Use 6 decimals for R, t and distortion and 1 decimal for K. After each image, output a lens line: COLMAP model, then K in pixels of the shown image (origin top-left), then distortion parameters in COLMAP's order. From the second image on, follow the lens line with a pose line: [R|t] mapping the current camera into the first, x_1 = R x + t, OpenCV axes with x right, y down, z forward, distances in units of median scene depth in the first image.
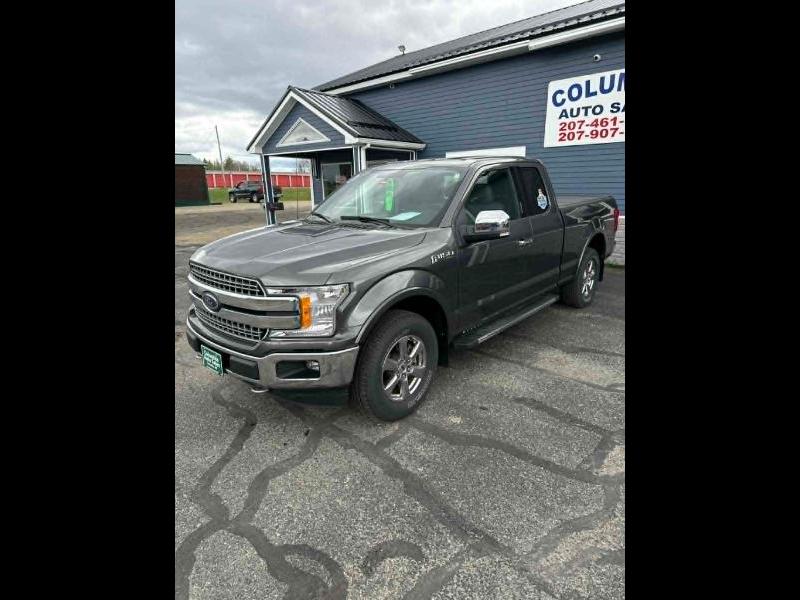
lens RADIAL K [[410.3, 0, 397.7], [0, 410.3, 300.6], [0, 0, 1]] dist [0.007434, -0.014673]
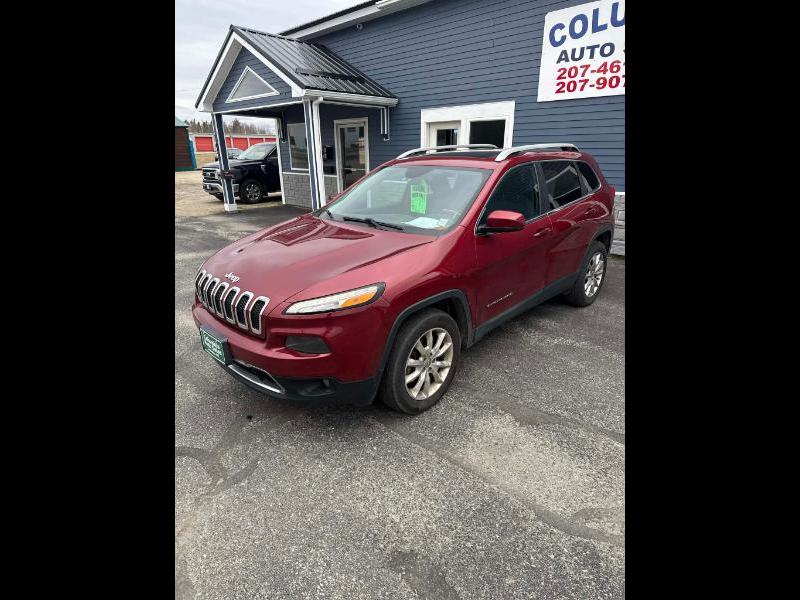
lens RADIAL K [[410.3, 0, 400.1], [0, 410.3, 298.3], [0, 0, 1]] dist [0.007434, -0.014673]
pose [[0.999676, 0.012613, -0.022094, 0.124345], [-0.010942, 0.997186, 0.074158, -0.058705], [0.022967, -0.073892, 0.997002, 0.198643]]
